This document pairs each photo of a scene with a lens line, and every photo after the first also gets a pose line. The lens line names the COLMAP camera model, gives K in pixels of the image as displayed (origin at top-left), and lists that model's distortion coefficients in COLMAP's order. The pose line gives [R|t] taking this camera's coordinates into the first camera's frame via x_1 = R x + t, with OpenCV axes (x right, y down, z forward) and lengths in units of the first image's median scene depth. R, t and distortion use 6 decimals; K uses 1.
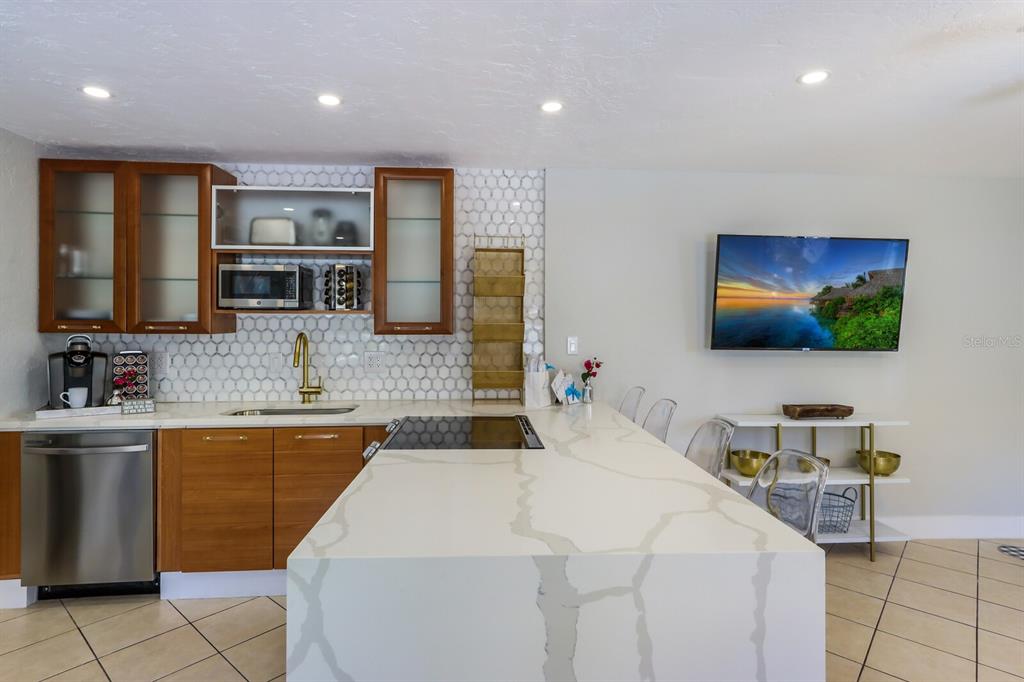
lens RADIAL K [[552.0, 0, 543.5], [0, 552.0, 320.9], [0, 0, 1]] dist [-0.014111, 0.012545]
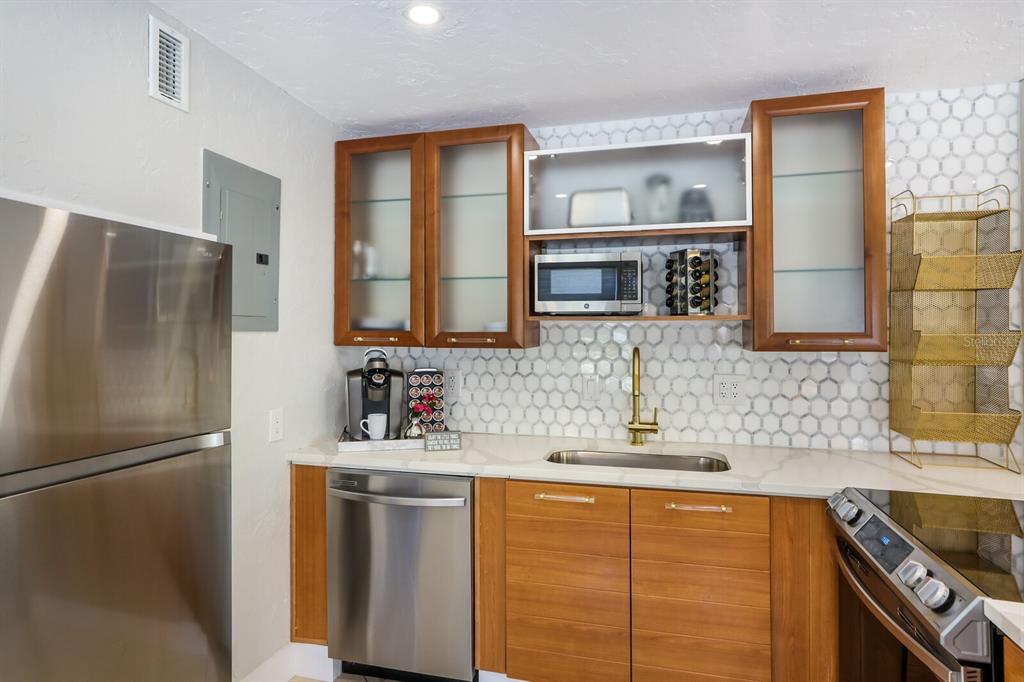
lens RADIAL K [[552.0, 0, 524.9], [0, 552.0, 325.2], [0, 0, 1]] dist [-0.014111, 0.012545]
pose [[0.947525, -0.005778, -0.319629, -0.346355], [0.003343, 0.999961, -0.008164, -0.002033], [0.319664, 0.006667, 0.947508, 0.272556]]
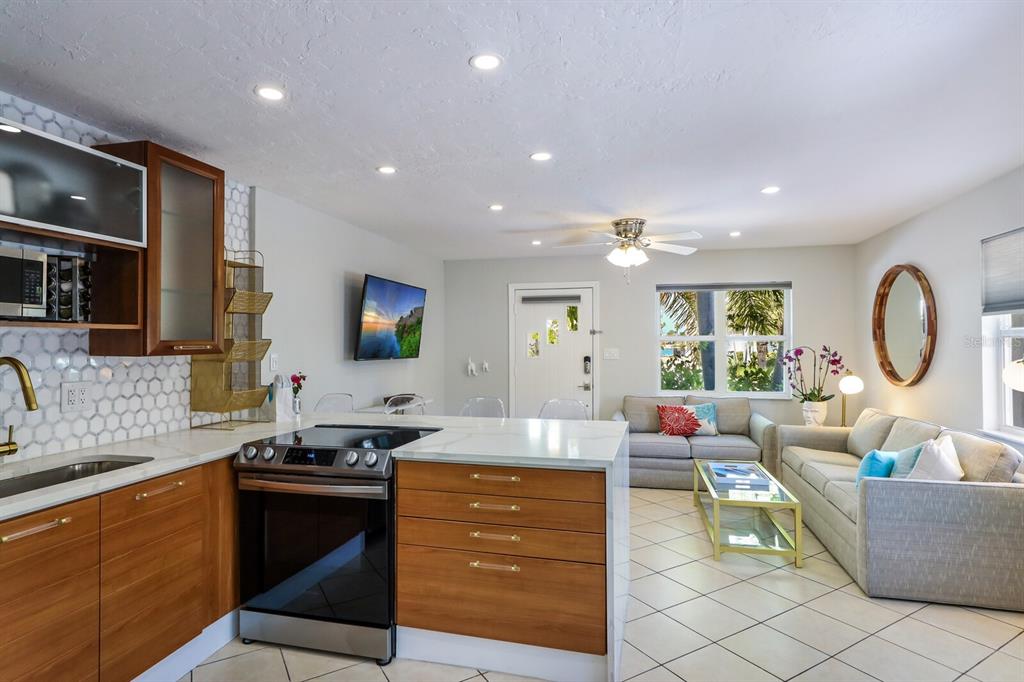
lens RADIAL K [[552.0, 0, 514.3], [0, 552.0, 338.9], [0, 0, 1]] dist [-0.014111, 0.012545]
pose [[0.300200, 0.001479, 0.953875, -0.858752], [-0.004203, 0.999991, -0.000227, -0.001637], [-0.953867, -0.003941, 0.300204, 0.264787]]
